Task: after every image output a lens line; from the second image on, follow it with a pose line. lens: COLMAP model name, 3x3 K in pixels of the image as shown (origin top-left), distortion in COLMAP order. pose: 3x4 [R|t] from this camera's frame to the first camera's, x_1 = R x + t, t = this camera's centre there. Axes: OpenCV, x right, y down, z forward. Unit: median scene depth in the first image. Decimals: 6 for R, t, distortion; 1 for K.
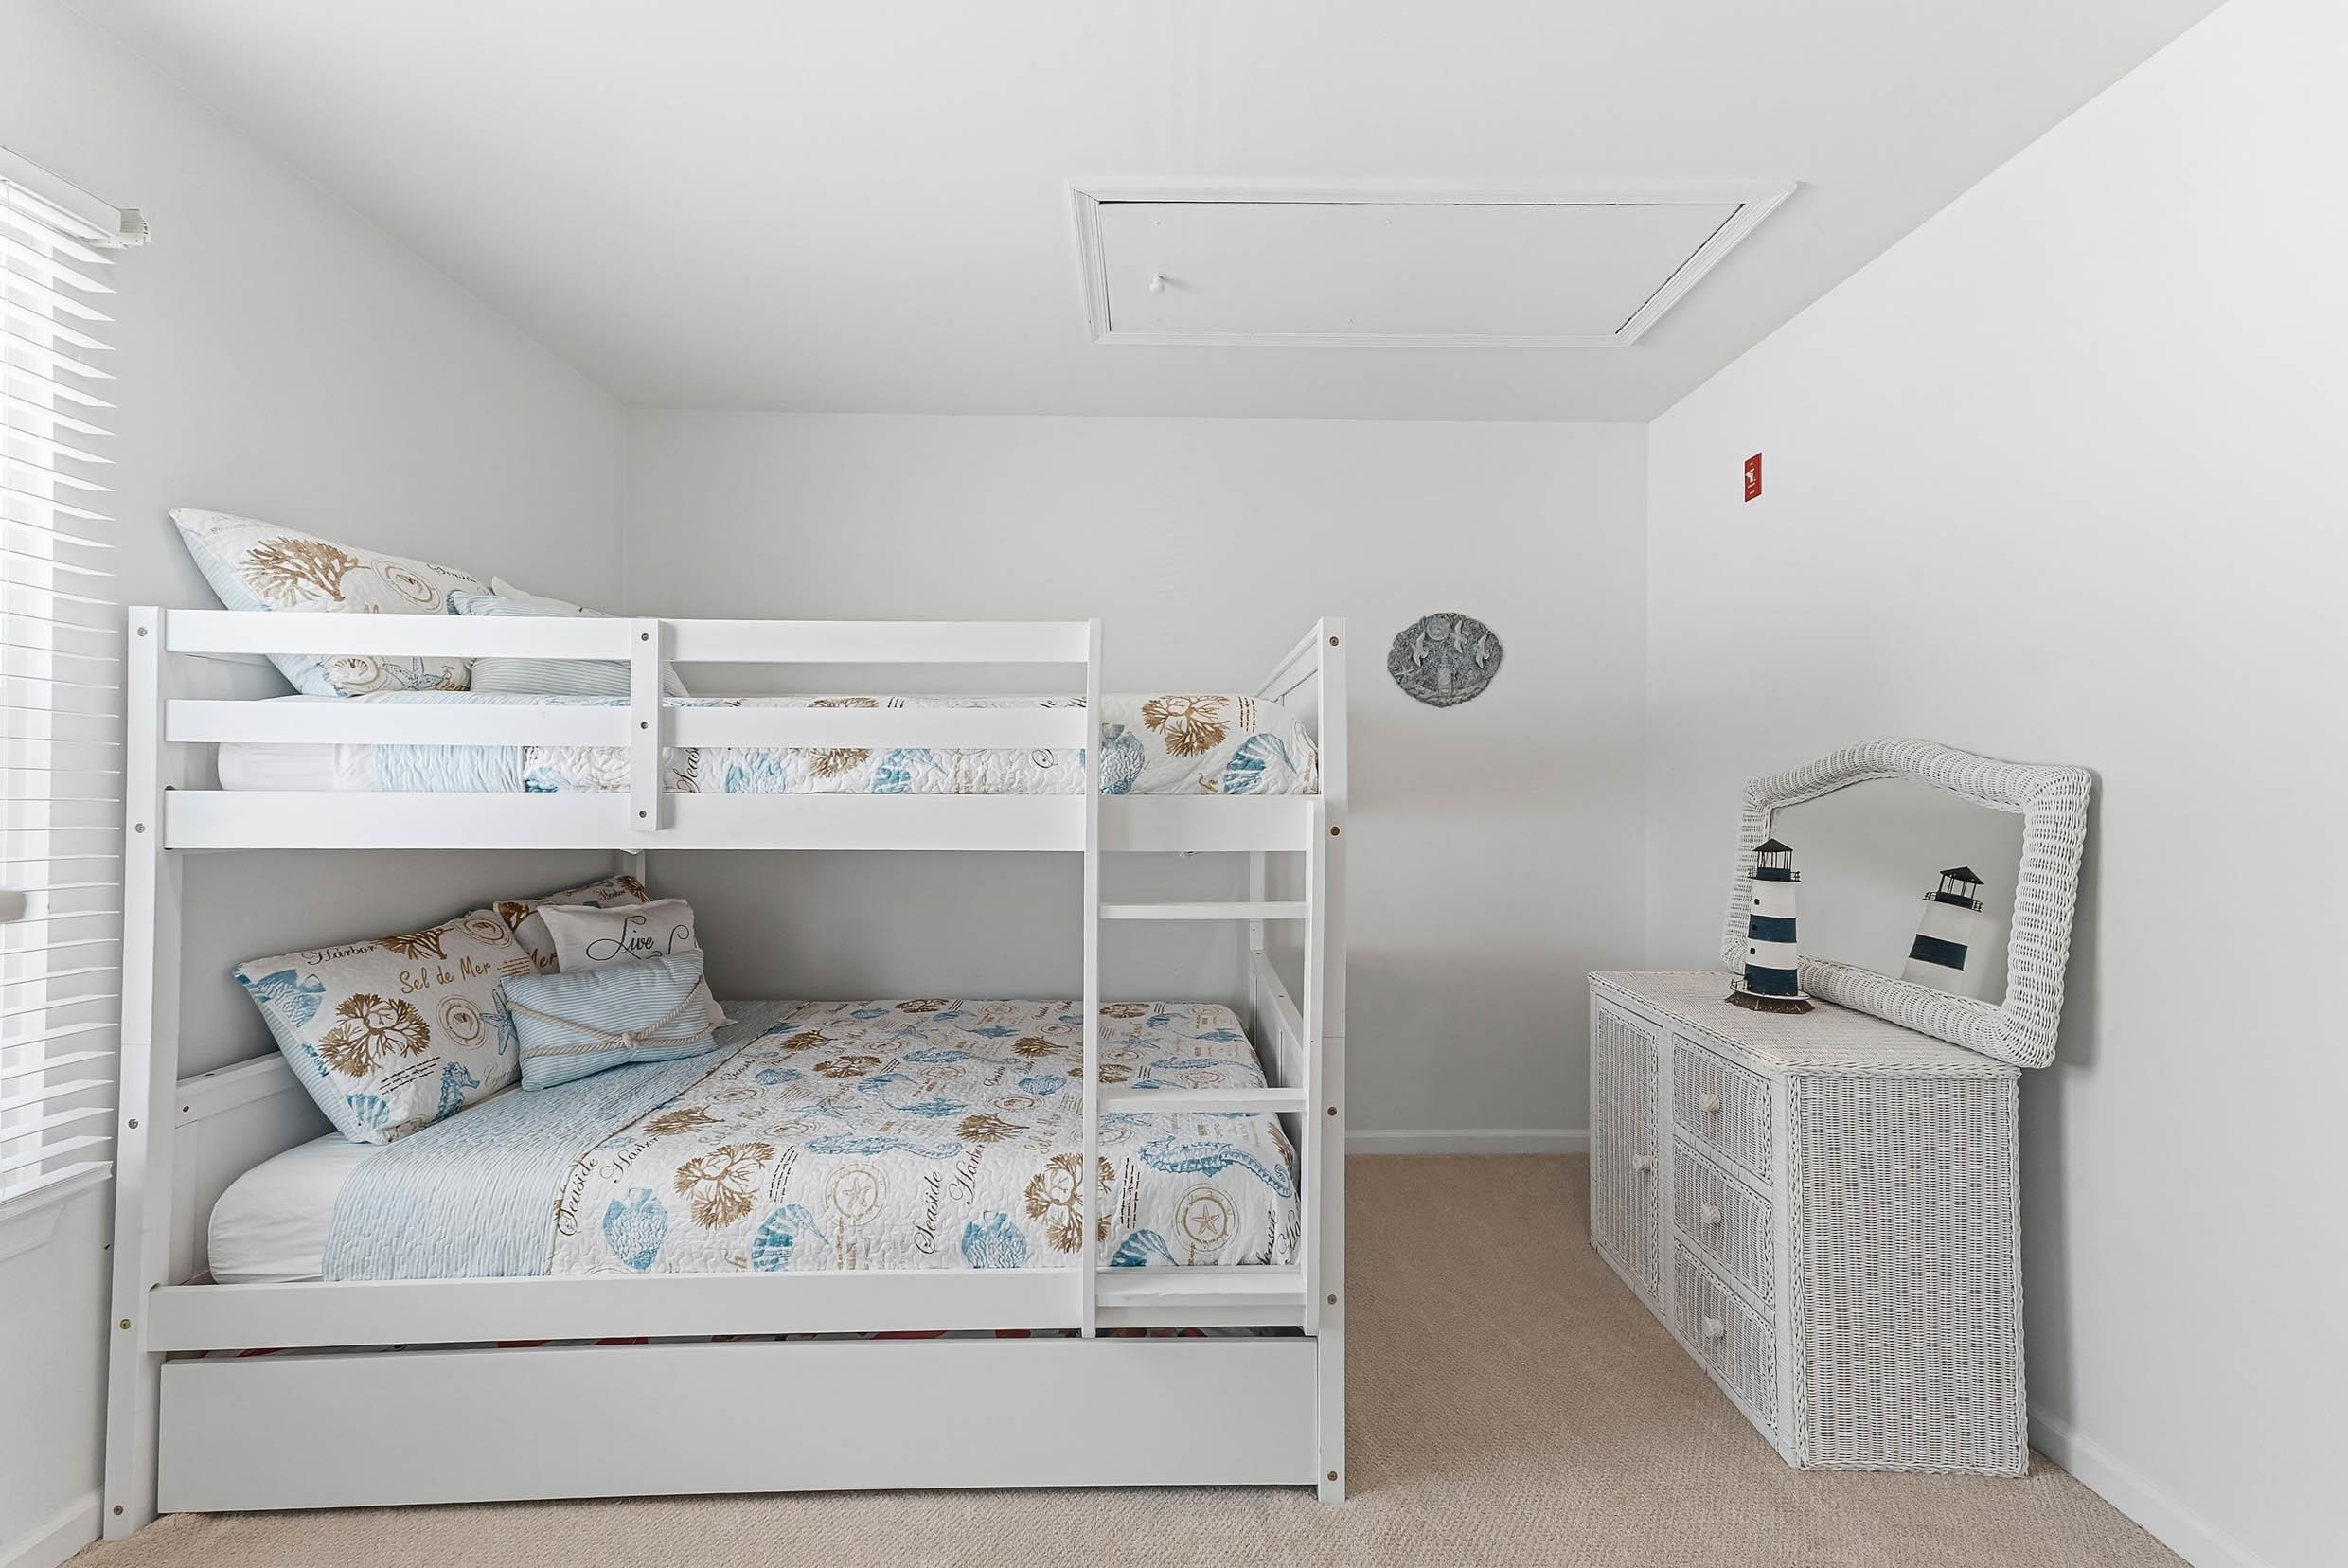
lens RADIAL K [[953.2, 0, 1188.1], [0, 953.2, 778.8], [0, 0, 1]] dist [-0.001285, 0.022192]
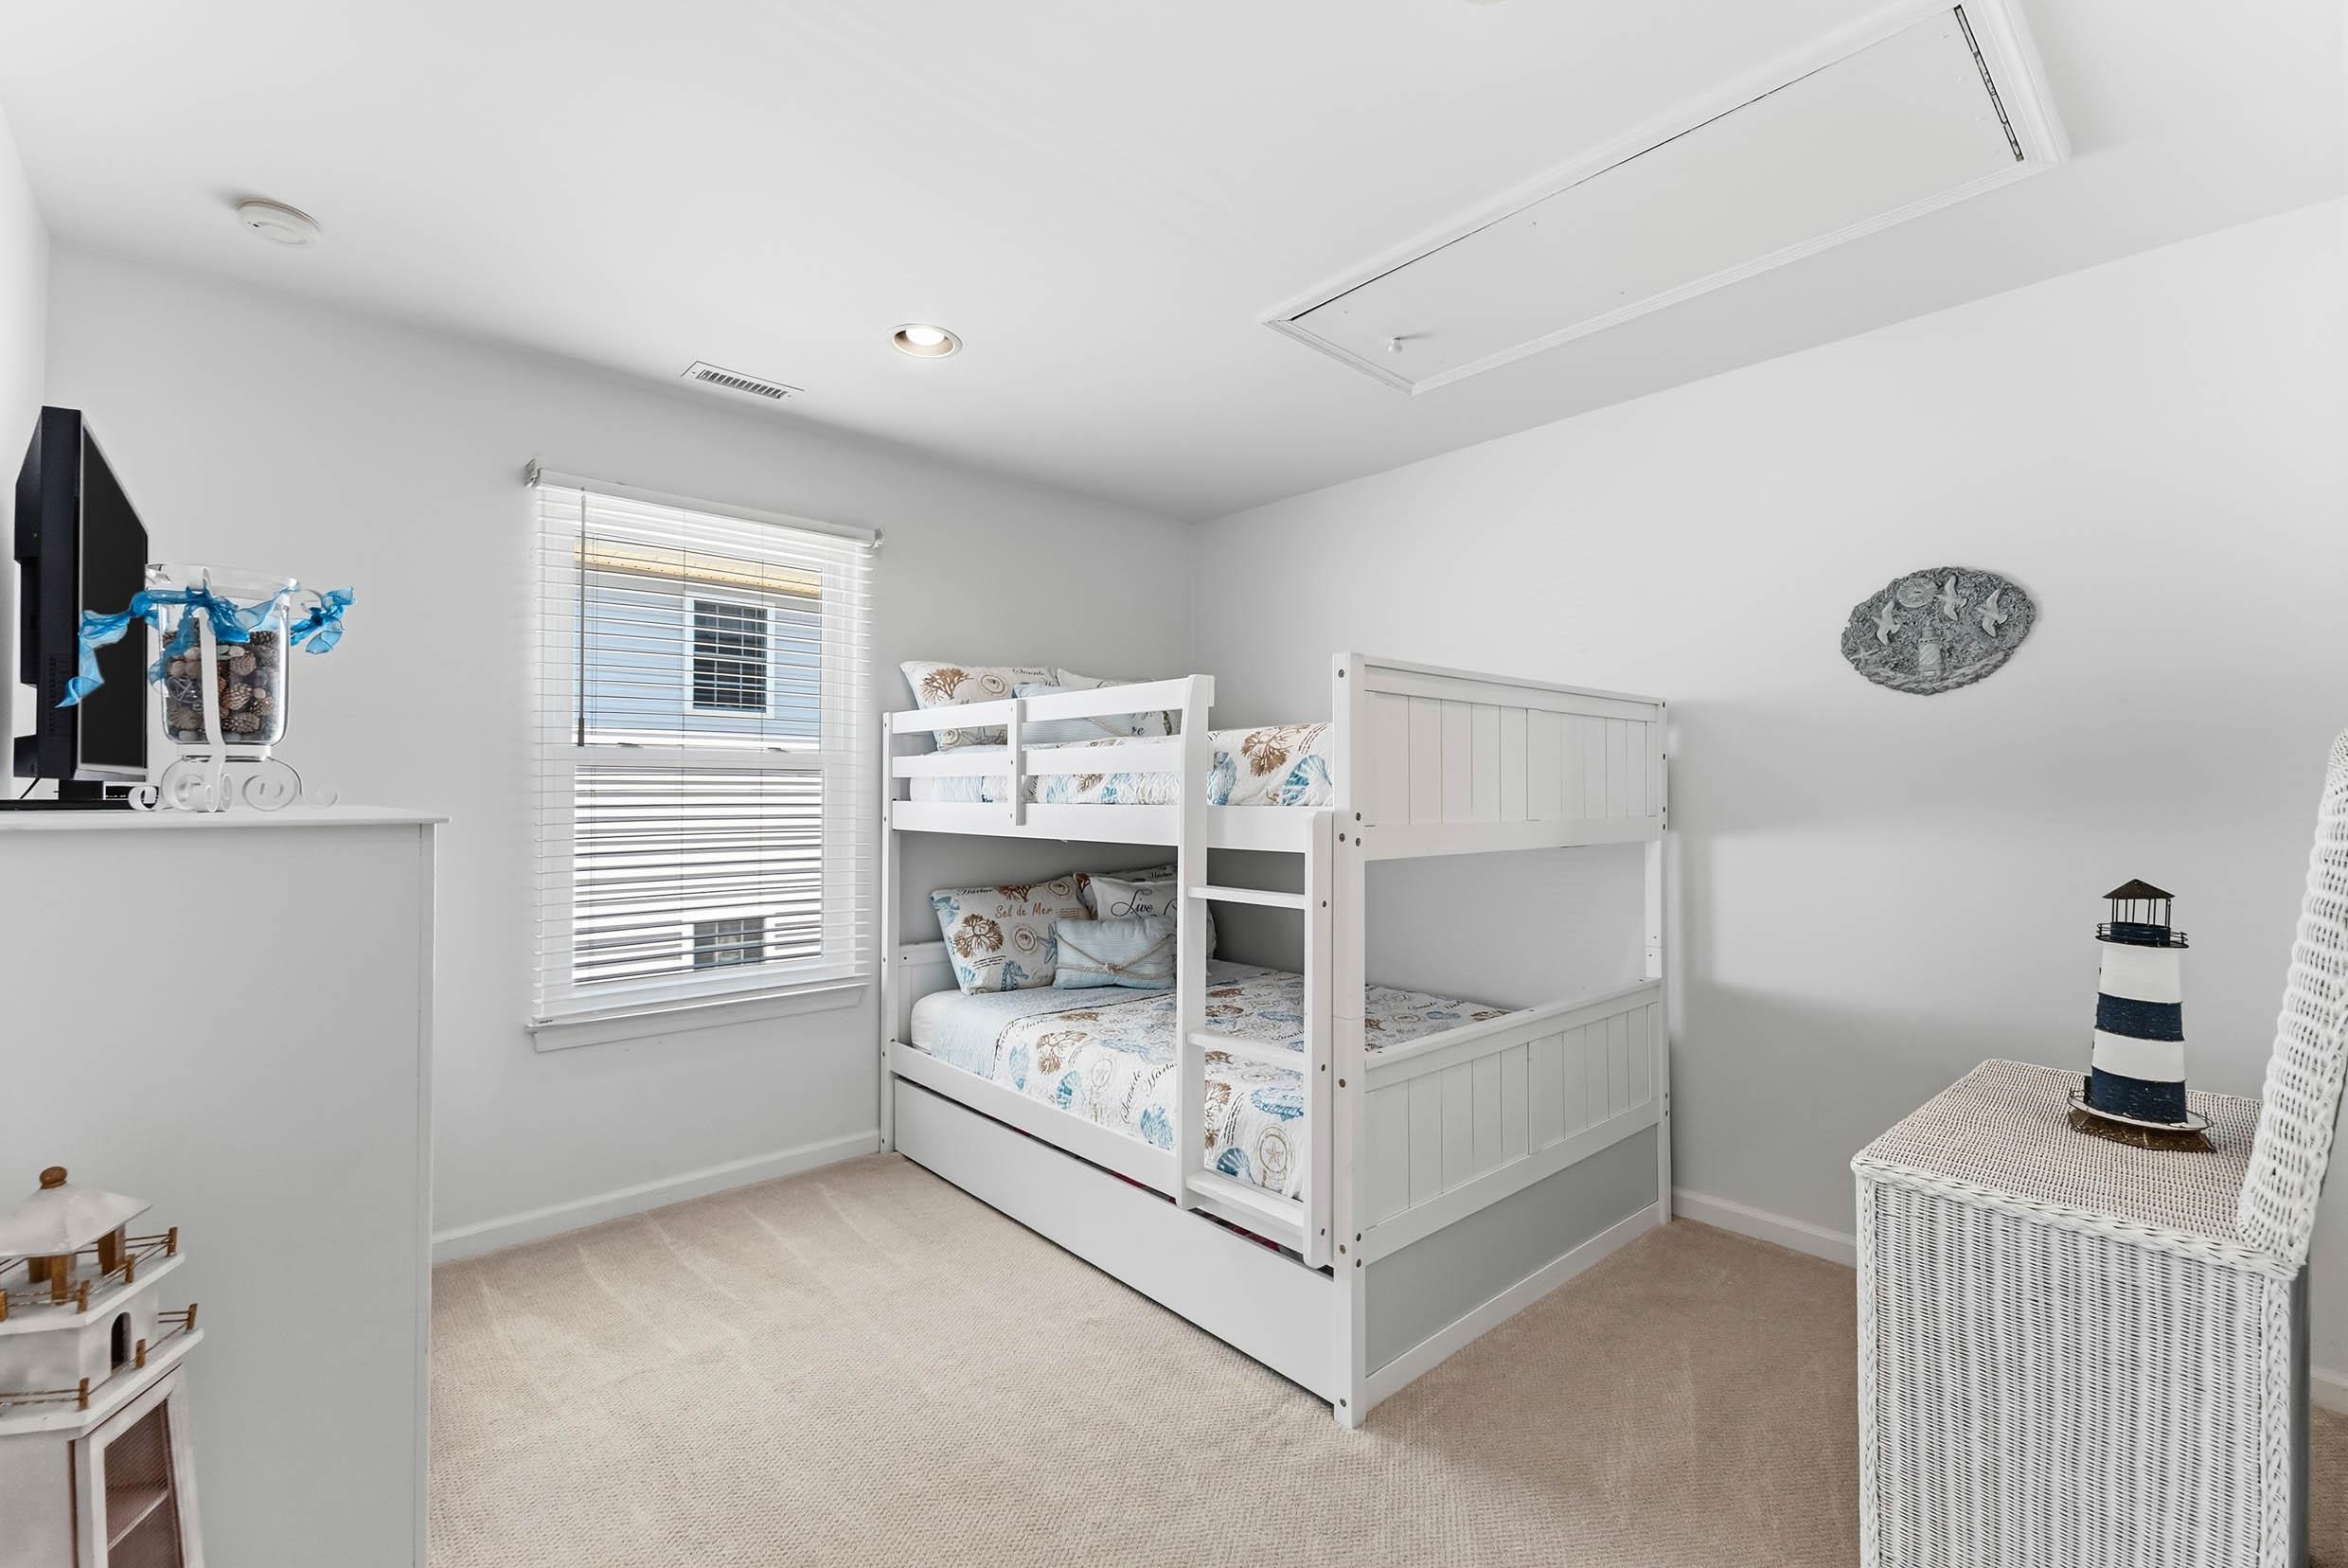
lens RADIAL K [[1002.2, 0, 1174.0], [0, 1002.2, 784.0], [0, 0, 1]] dist [0.000720, -0.000119]
pose [[0.654746, -0.011194, -0.755766, 0.845031], [0.004726, 0.999931, -0.010717, 0.001754], [0.755834, 0.003445, 0.654754, 0.056680]]
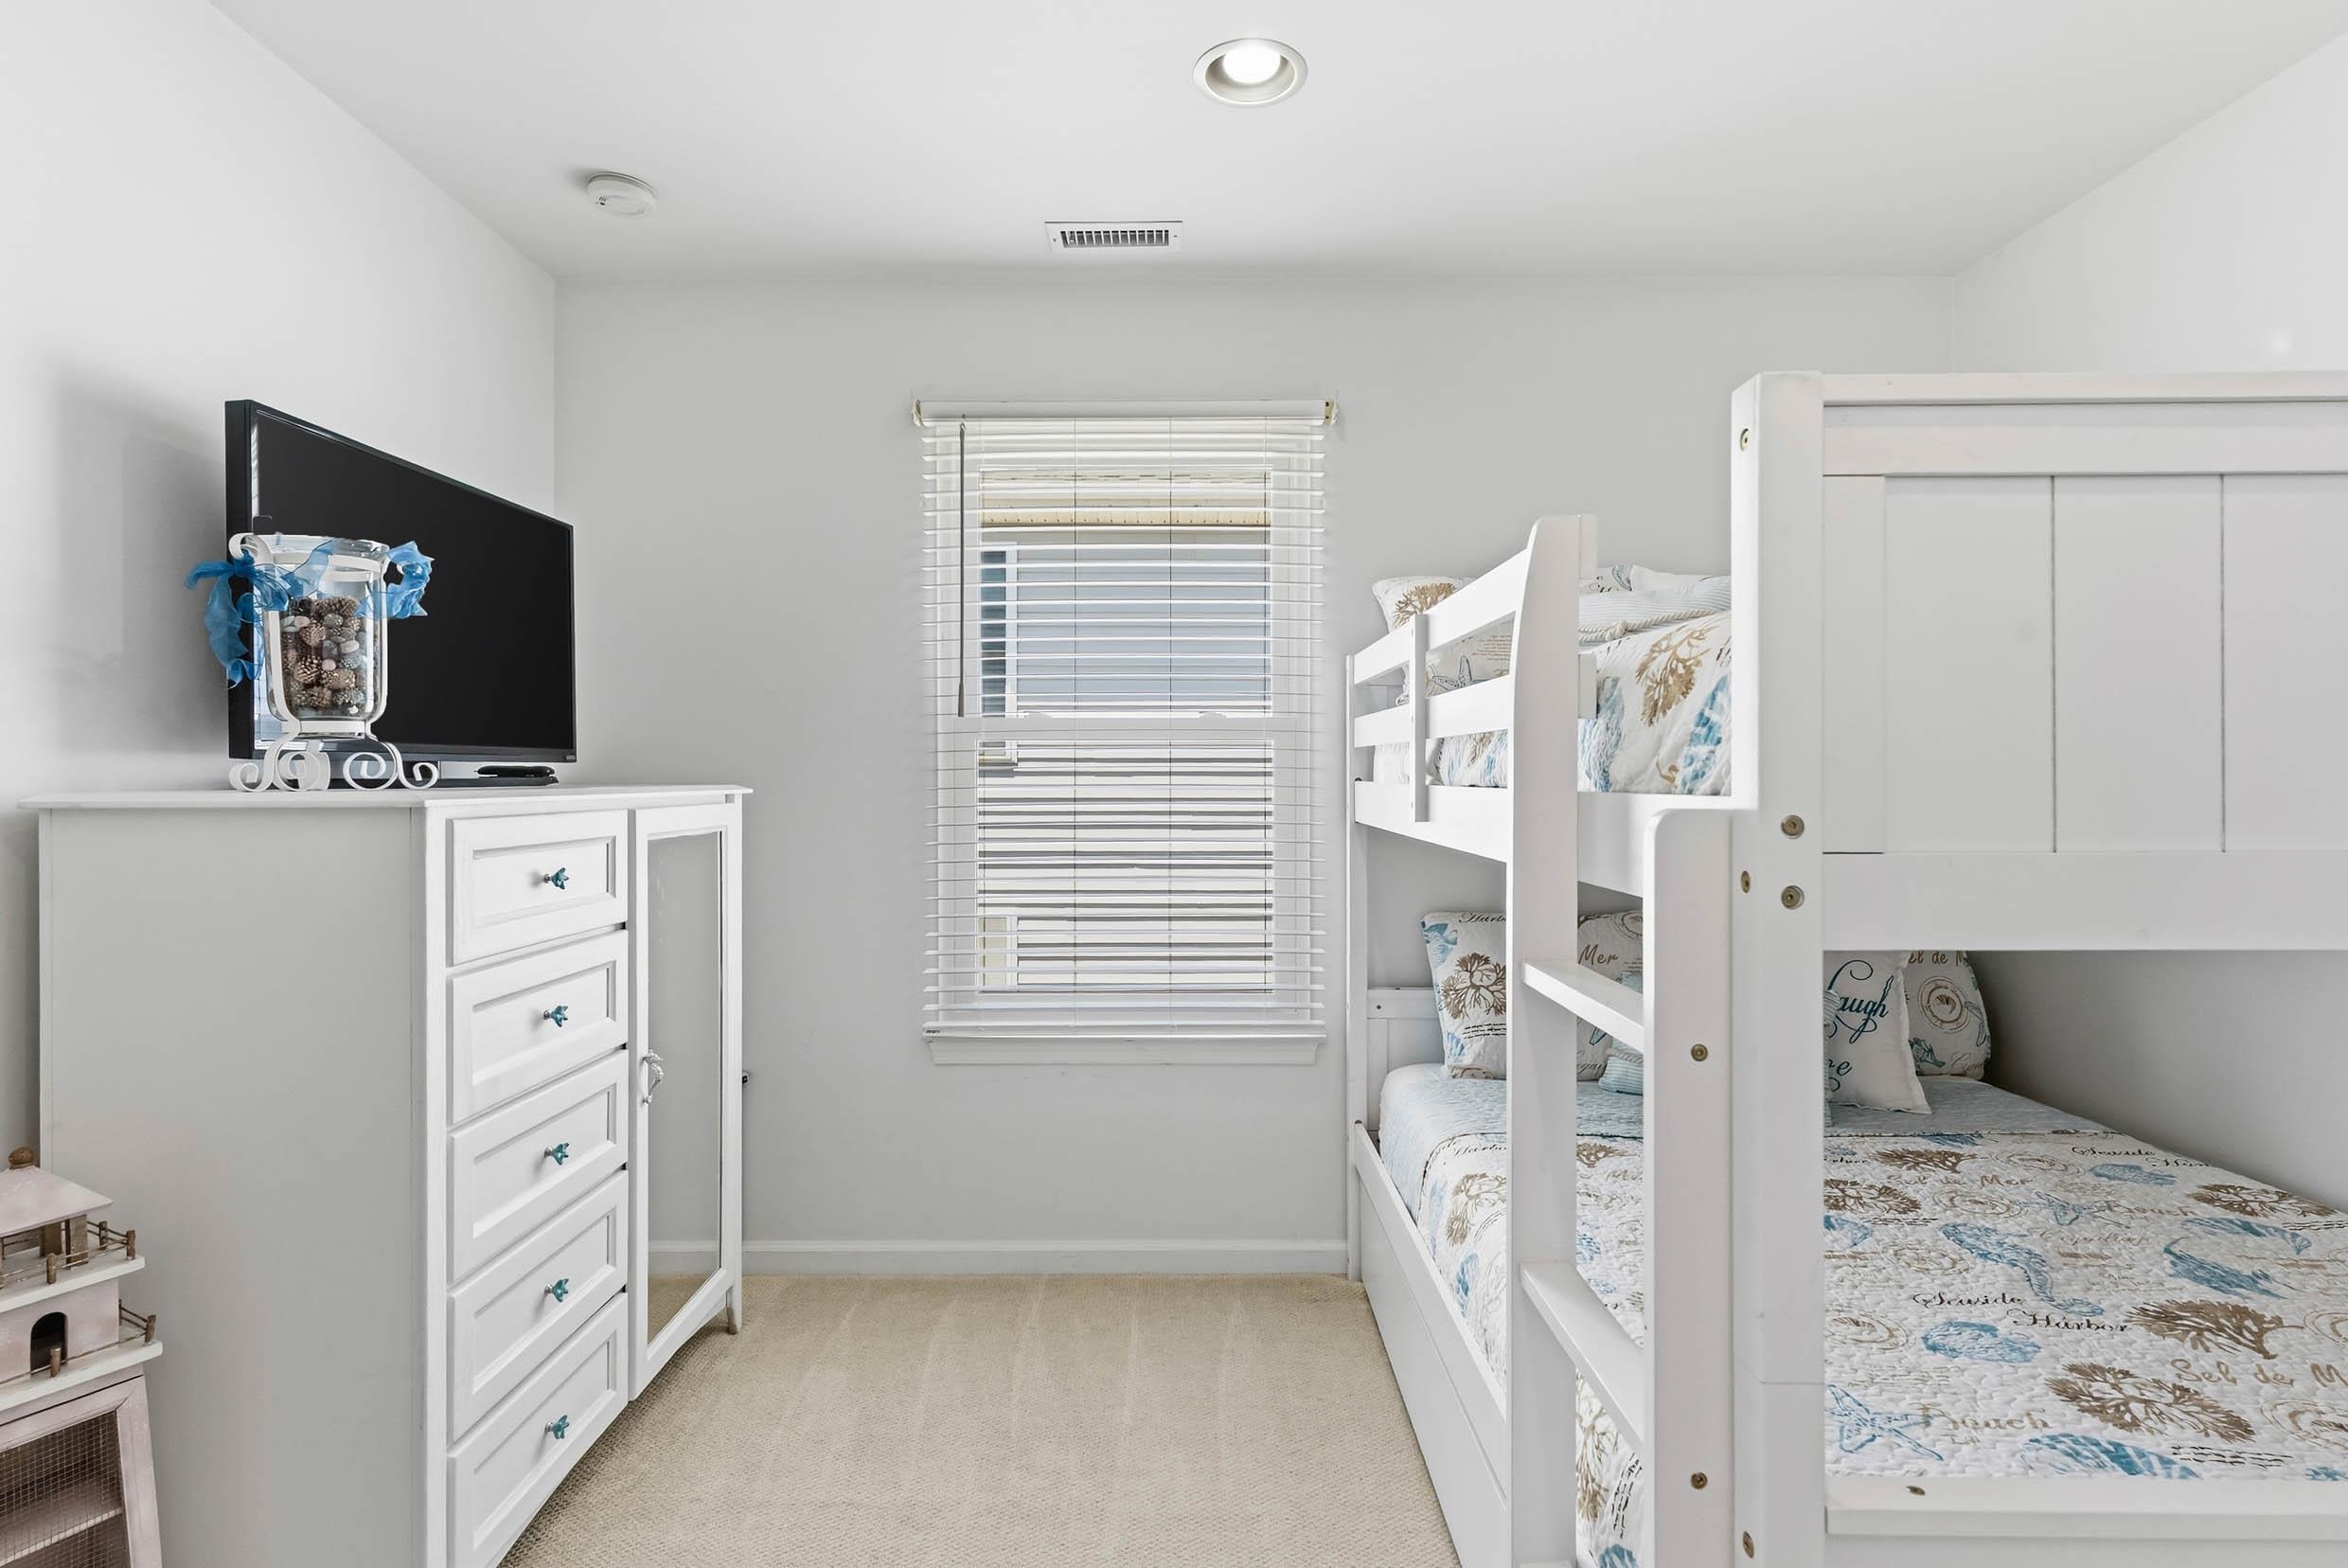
lens RADIAL K [[1167.7, 0, 1170.8], [0, 1167.7, 774.0], [0, 0, 1]] dist [0.003498, 0.000200]
pose [[-0.022985, -0.003549, -0.999729, 0.616019], [0.004917, 0.999981, -0.003663, 0.006118], [0.999724, -0.005000, -0.022968, 0.689176]]
